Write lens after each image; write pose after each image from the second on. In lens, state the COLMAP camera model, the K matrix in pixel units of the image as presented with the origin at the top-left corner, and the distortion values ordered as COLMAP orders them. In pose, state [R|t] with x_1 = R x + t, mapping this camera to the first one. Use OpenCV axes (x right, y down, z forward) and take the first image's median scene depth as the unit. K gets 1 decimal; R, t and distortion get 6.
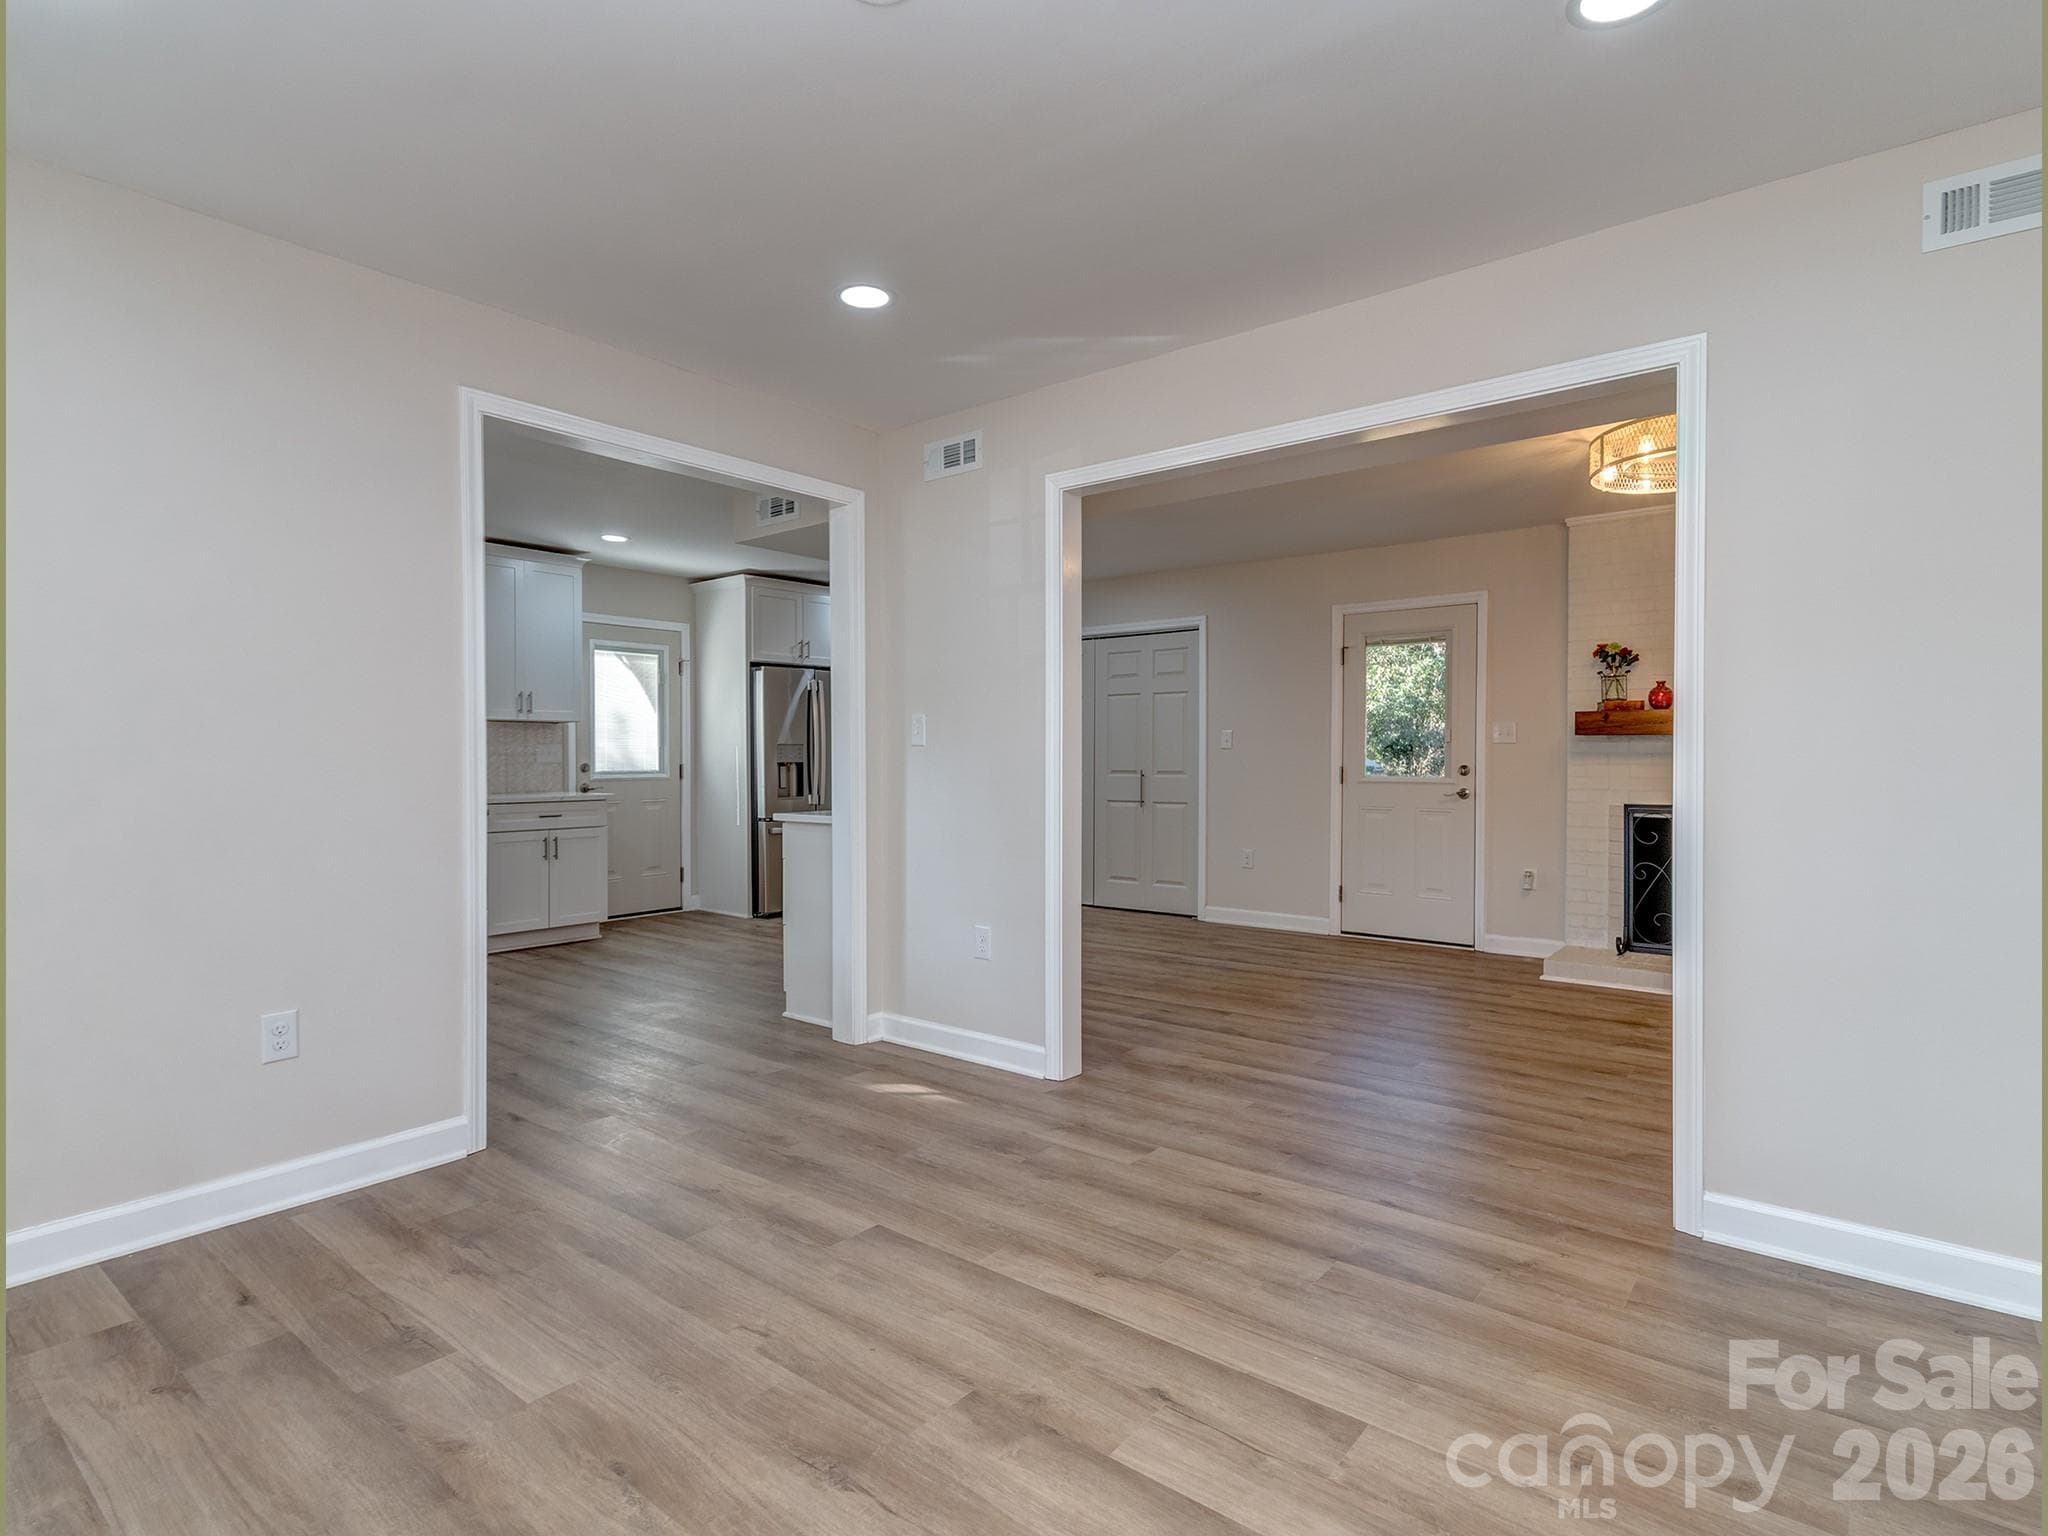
lens RADIAL K [[1062.0, 0, 1021.3], [0, 1062.0, 788.1], [0, 0, 1]] dist [-0.004066, 0.002436]
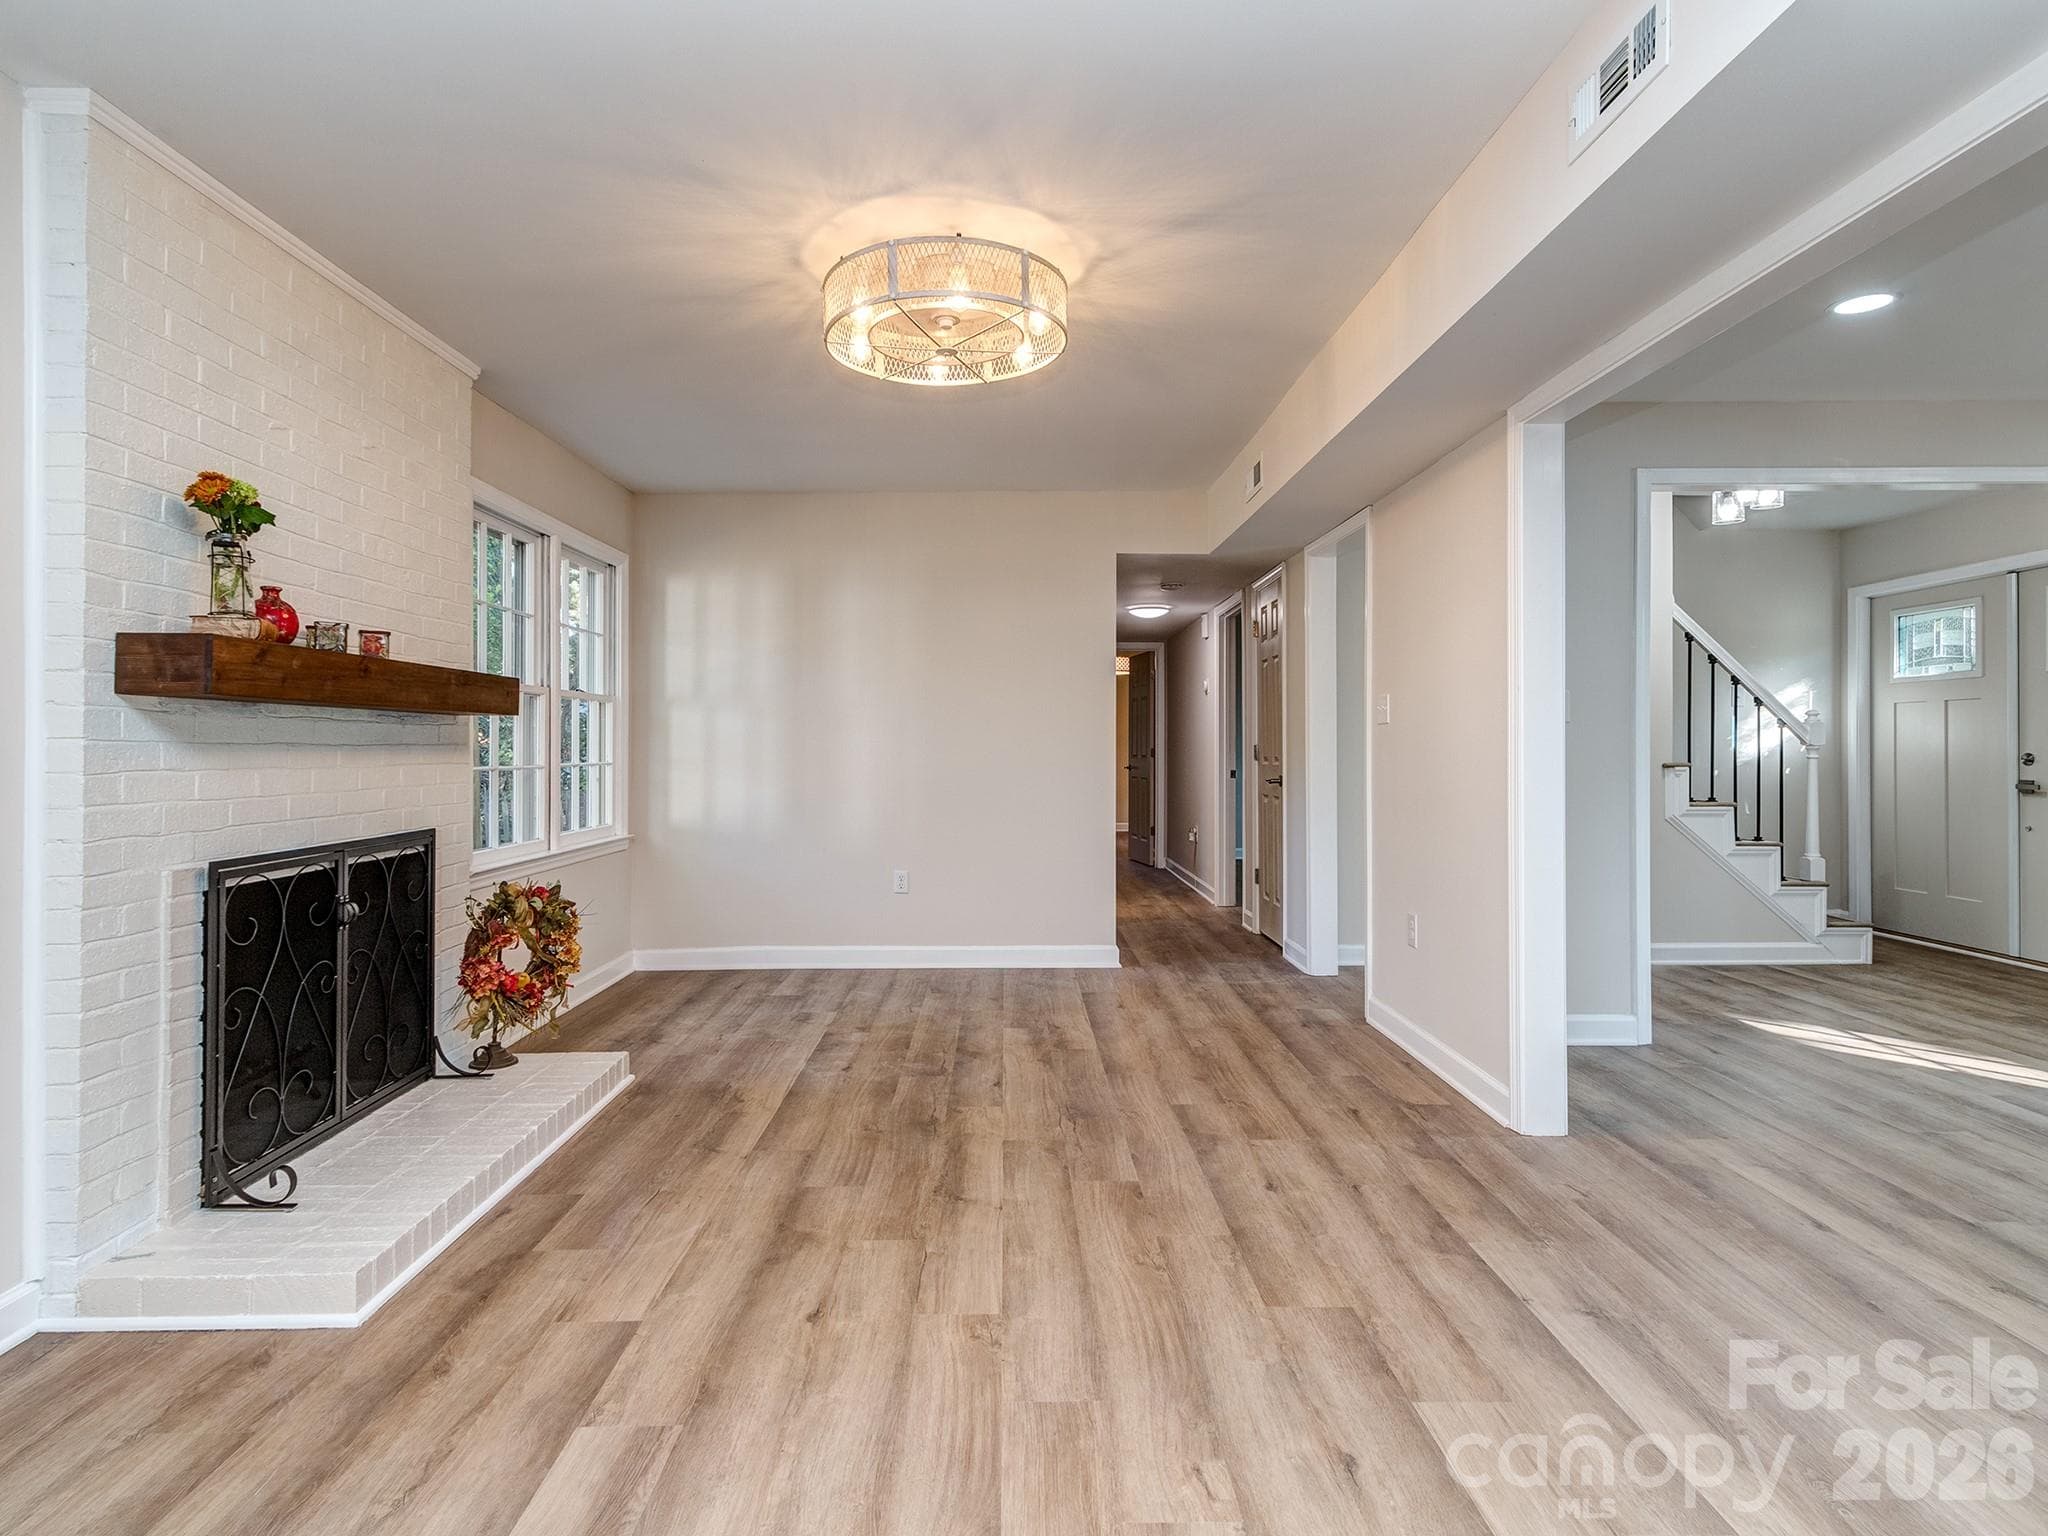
lens RADIAL K [[1062.0, 0, 1029.7], [0, 1062.0, 742.0], [0, 0, 1]] dist [-0.004066, 0.002436]
pose [[-0.636067, 0.008138, 0.771591, 0.033745], [0.028341, 0.999516, 0.012821, -0.028462], [-0.771113, 0.030023, -0.635990, 1.022532]]
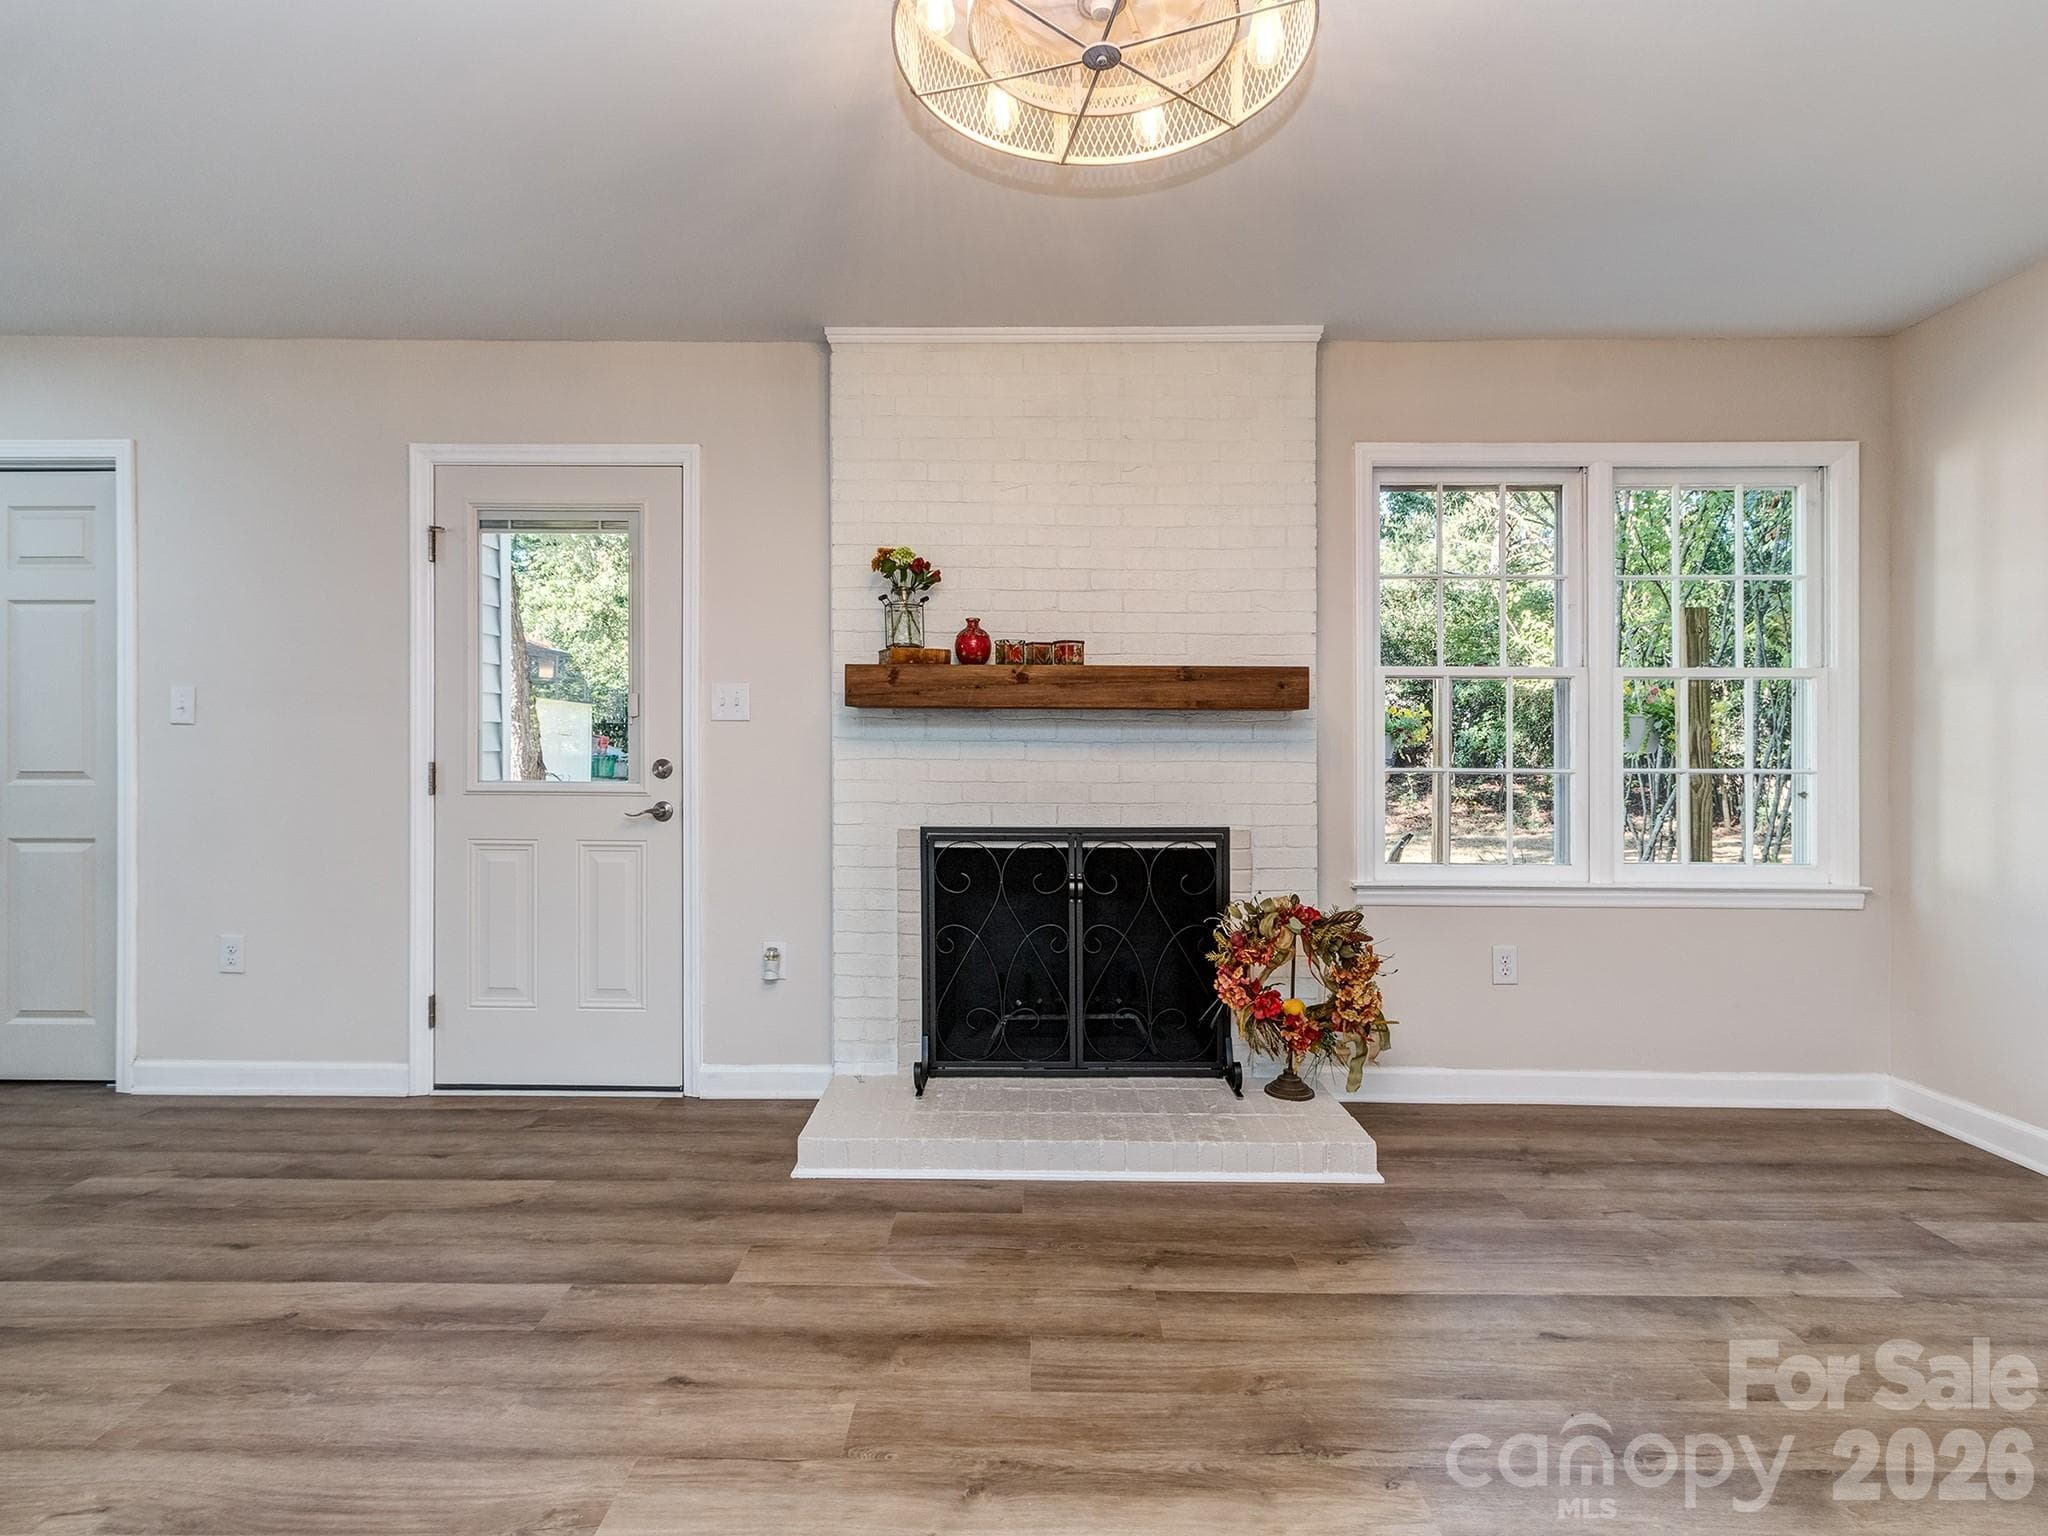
lens RADIAL K [[1062.0, 0, 1046.1], [0, 1062.0, 762.2], [0, 0, 1]] dist [-0.004066, 0.002436]
pose [[0.794903, 0.001154, 0.606736, 0.269822], [0.012340, 0.999761, -0.018068, -0.008654], [-0.606611, 0.021849, 0.794698, 0.496017]]
